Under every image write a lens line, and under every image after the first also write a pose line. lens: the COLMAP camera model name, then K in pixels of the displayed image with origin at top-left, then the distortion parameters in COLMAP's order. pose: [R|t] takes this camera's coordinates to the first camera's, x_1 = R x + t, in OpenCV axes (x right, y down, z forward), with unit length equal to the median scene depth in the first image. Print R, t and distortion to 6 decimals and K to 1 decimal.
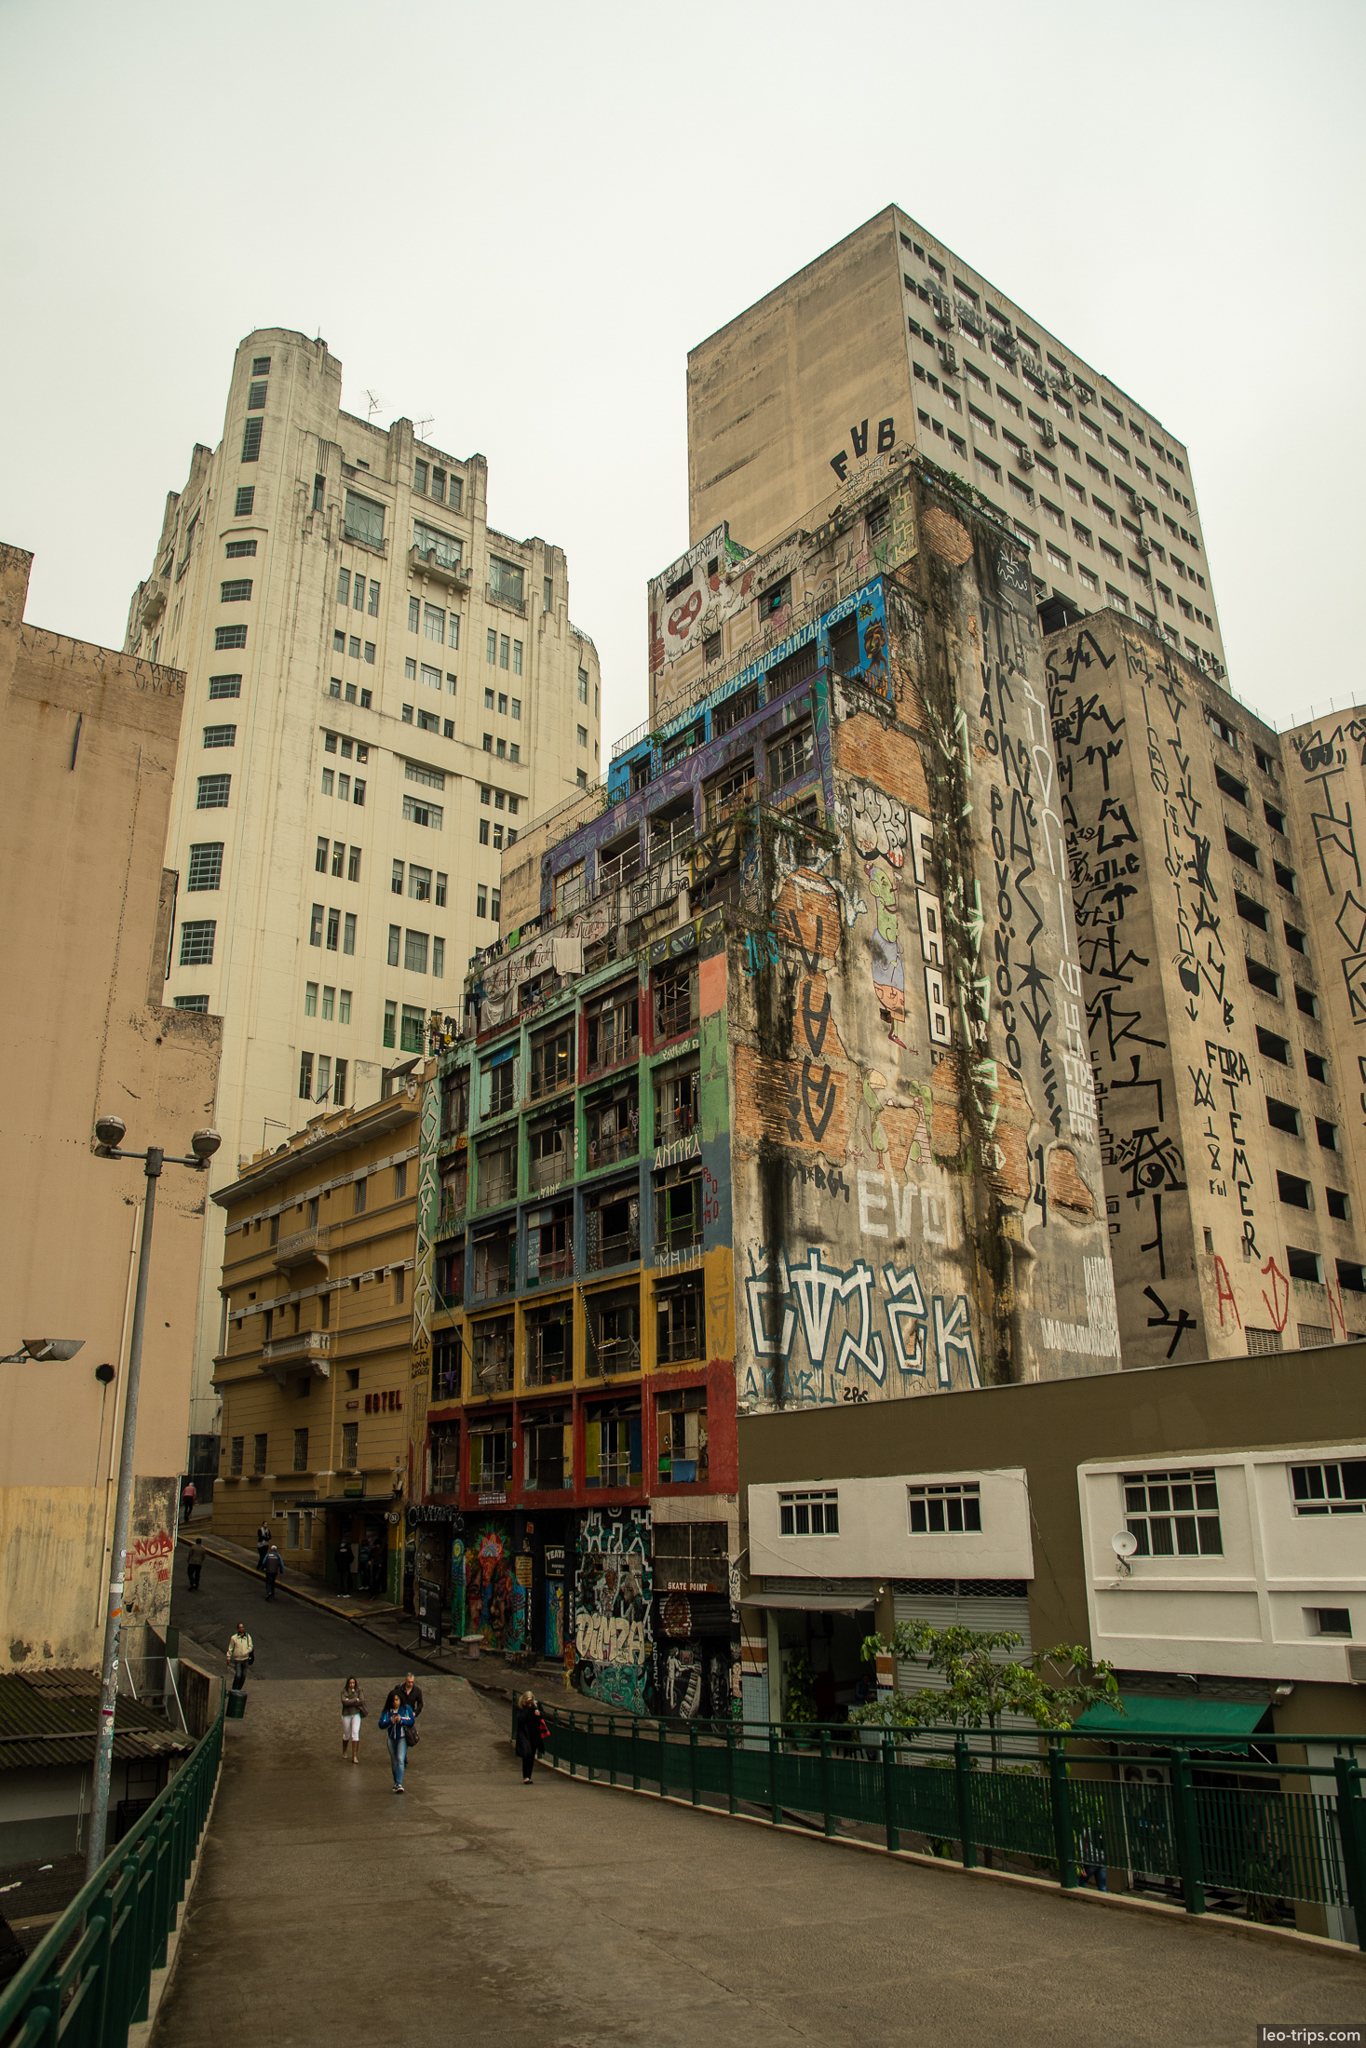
lens RADIAL K [[1452.1, 0, 683.0], [0, 1452.1, 1024.0], [0, 0, 1]] dist [-0.105228, 0.004451]
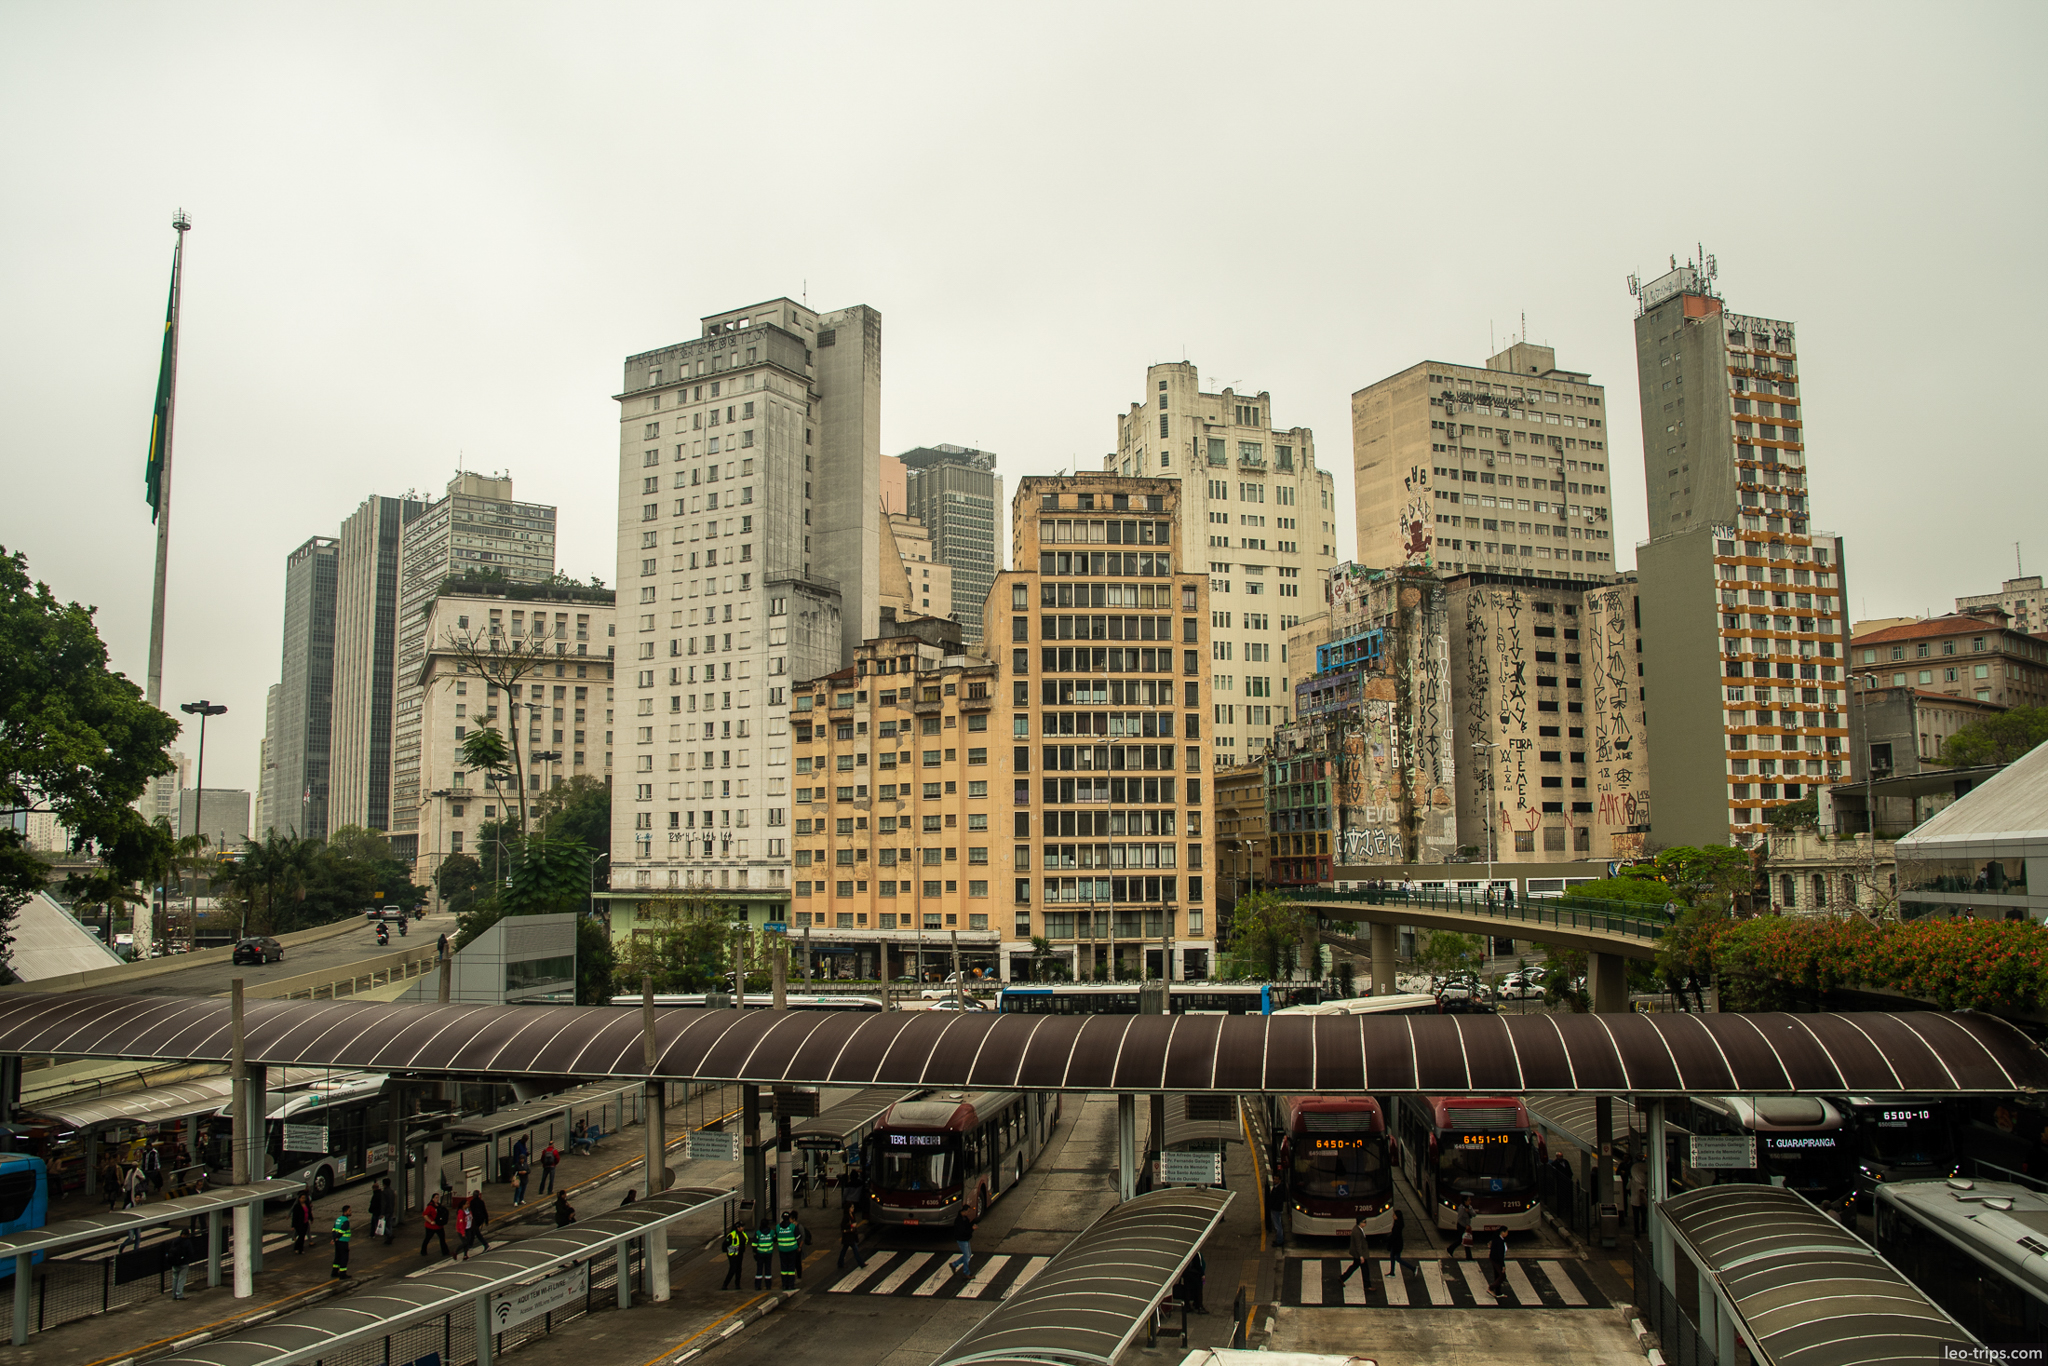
lens RADIAL K [[1452.1, 0, 1024.0], [0, 1452.1, 683.0], [0, 0, 1]] dist [-0.105228, 0.004451]
pose [[0.938666, -0.034650, -0.343083, 0.542084], [0.105997, 0.975761, 0.191457, -0.987448], [0.328132, -0.216080, 0.919586, -2.645508]]
